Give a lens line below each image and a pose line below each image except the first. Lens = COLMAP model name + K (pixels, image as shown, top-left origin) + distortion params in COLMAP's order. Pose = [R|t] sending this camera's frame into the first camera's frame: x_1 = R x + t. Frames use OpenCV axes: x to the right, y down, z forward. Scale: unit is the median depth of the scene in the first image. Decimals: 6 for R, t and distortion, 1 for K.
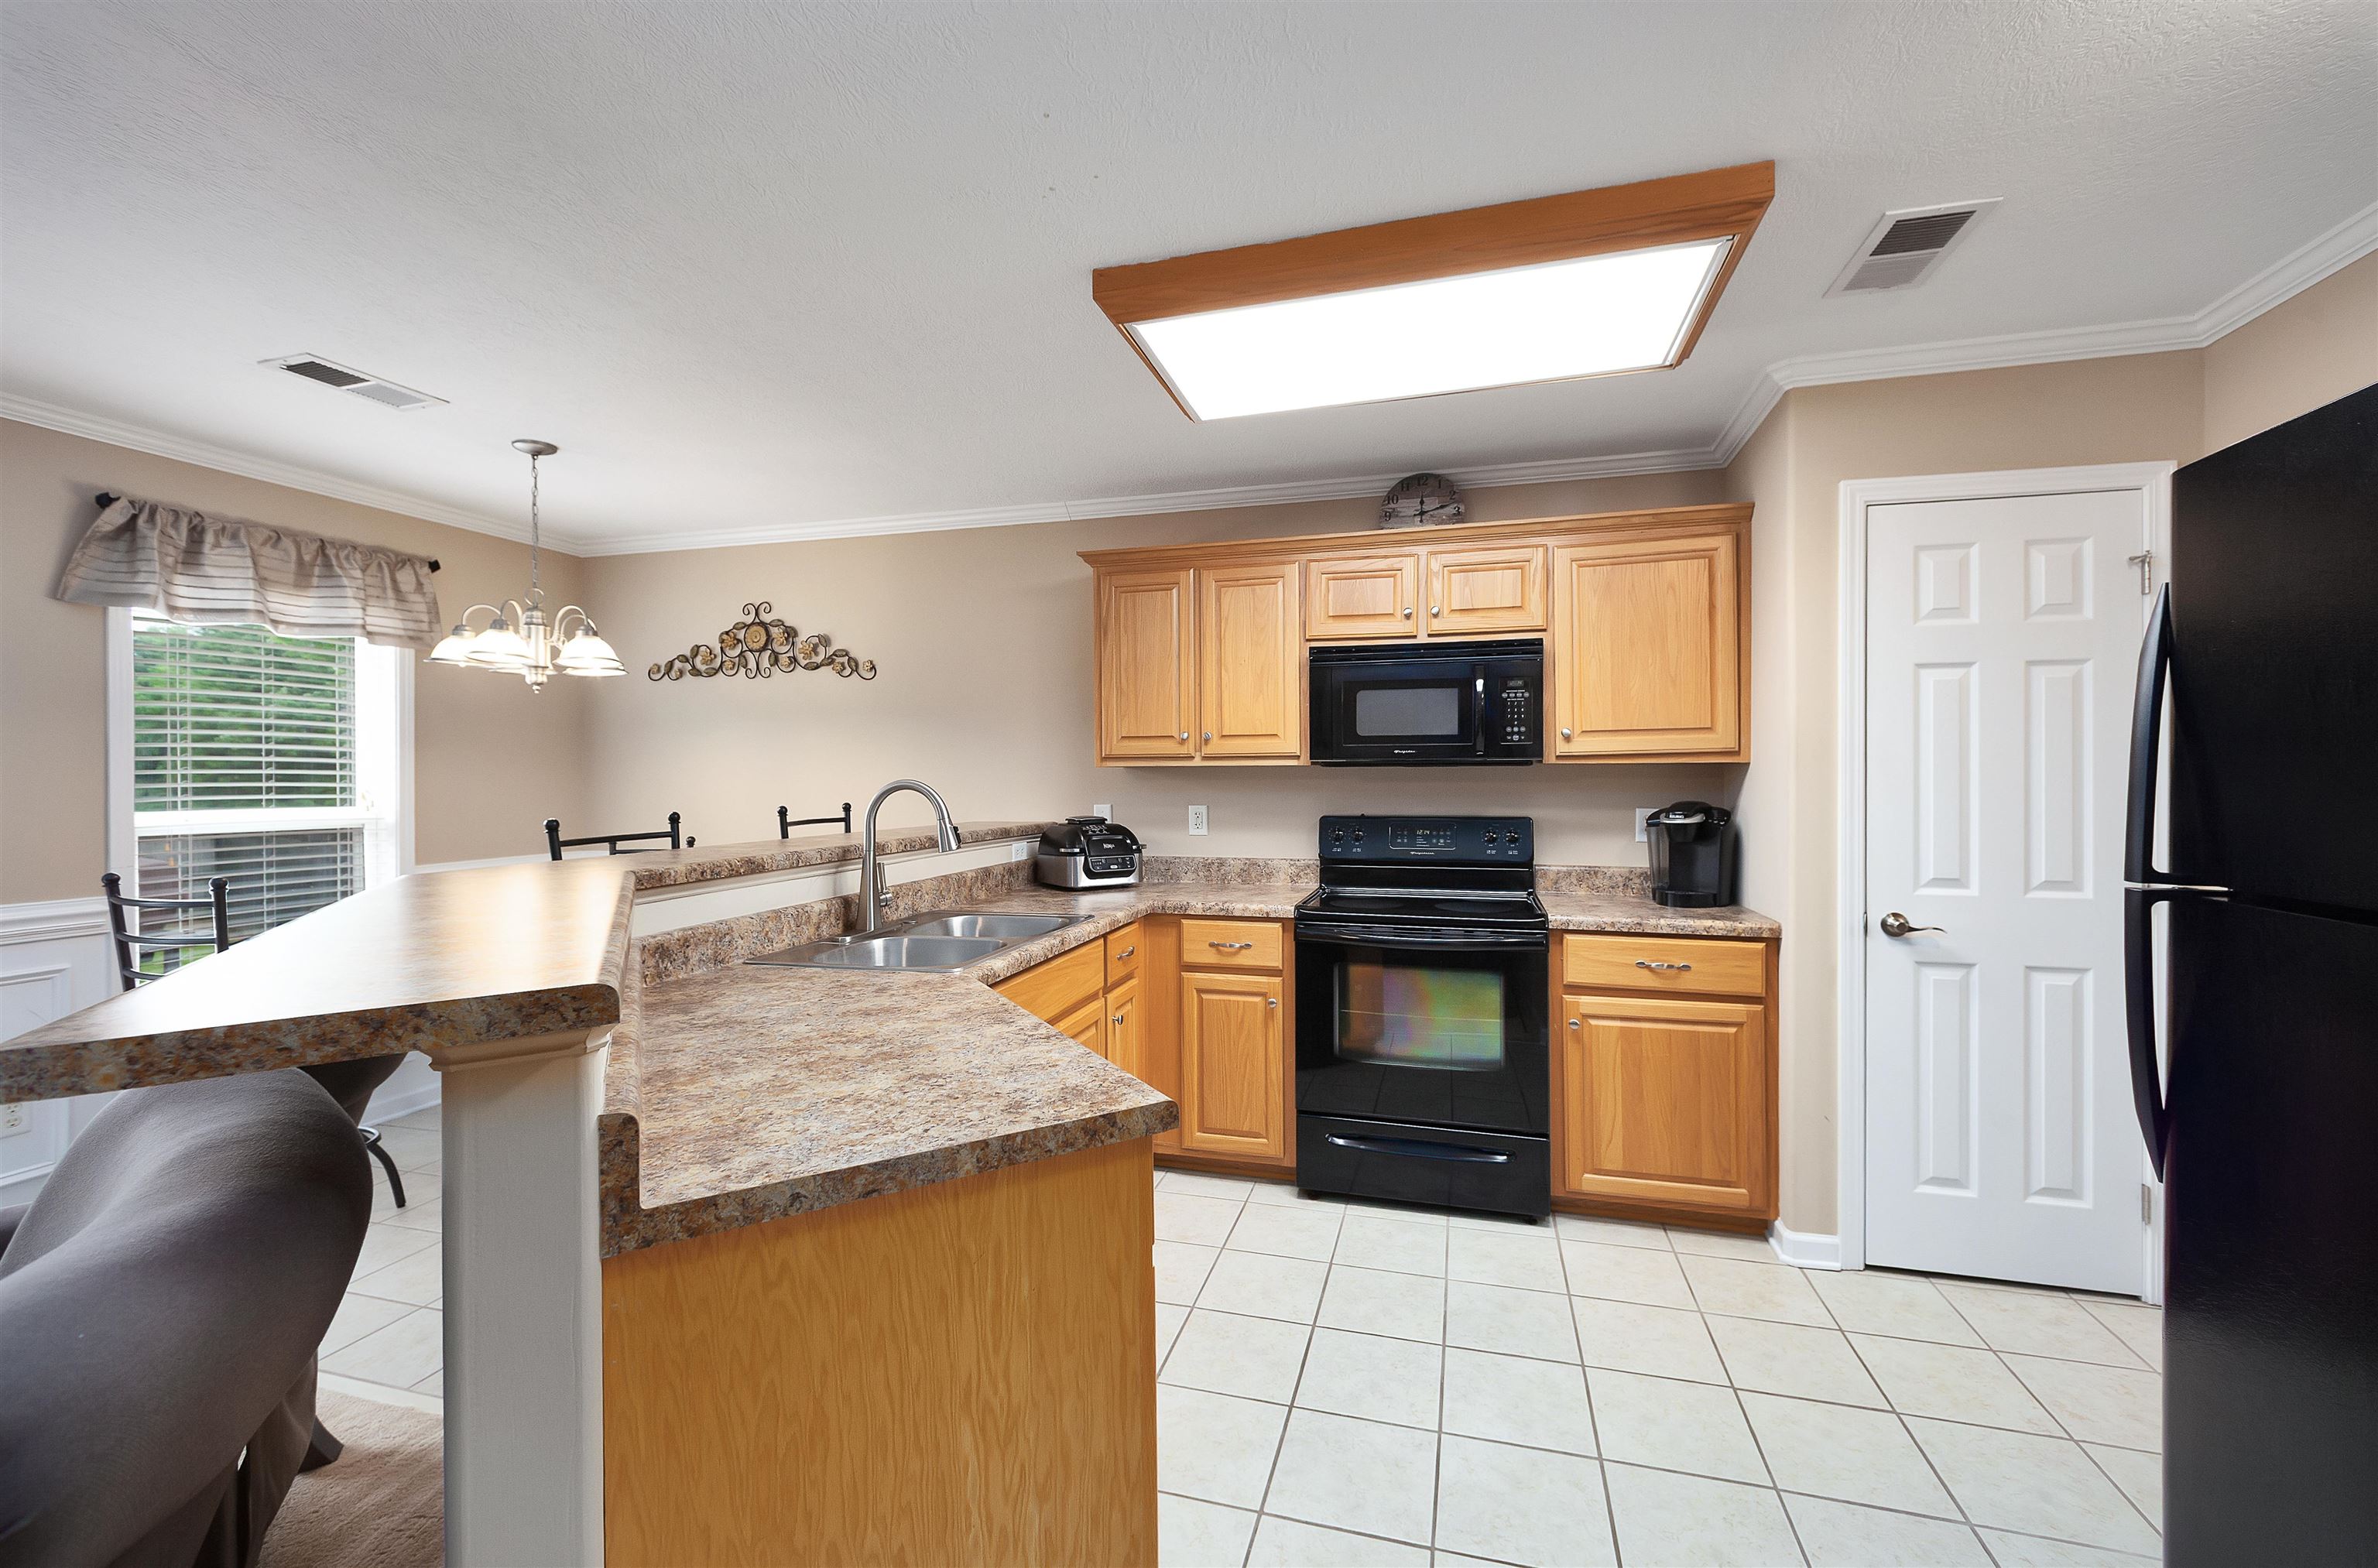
lens RADIAL K [[944.7, 0, 1219.3], [0, 944.7, 783.5], [0, 0, 1]] dist [0.014347, -0.000354]
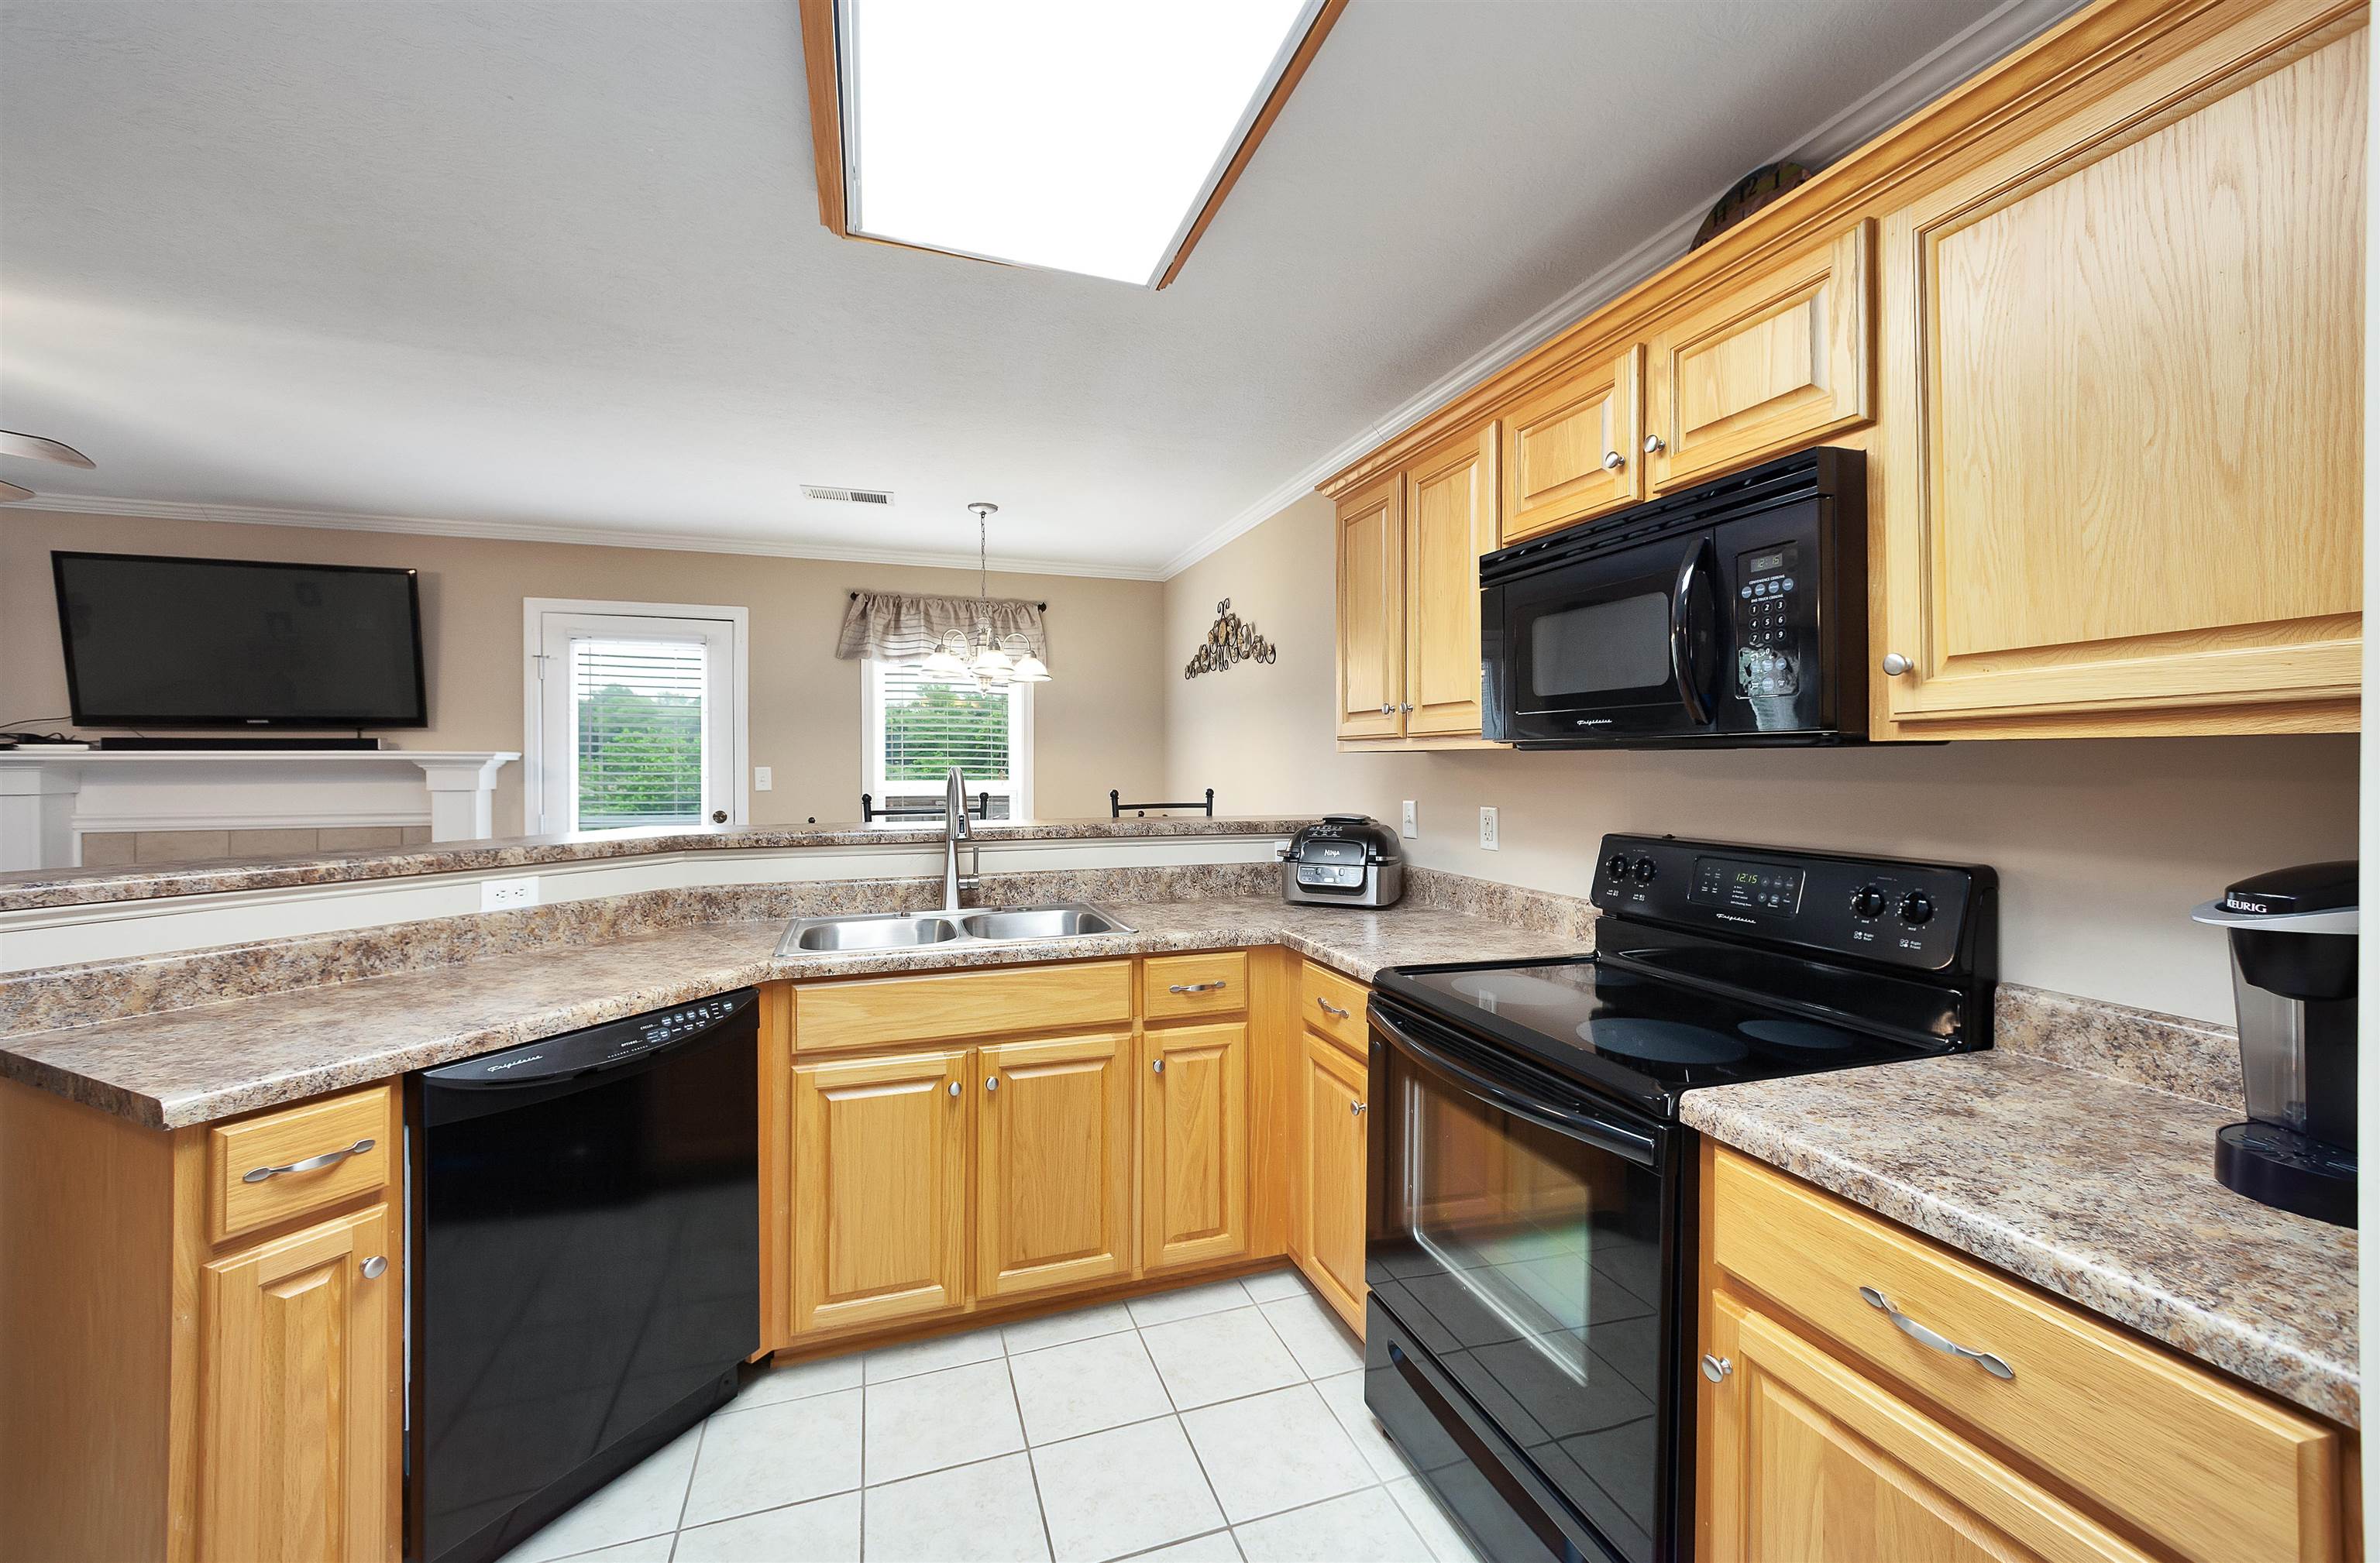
lens RADIAL K [[945.4, 0, 1220.3], [0, 945.4, 781.0], [0, 0, 1]] dist [0.014347, -0.000354]
pose [[0.576301, 0.021355, -0.816958, 0.519933], [-0.012502, 0.999772, 0.017315, -0.007106], [0.817142, 0.000235, 0.576437, 0.514517]]
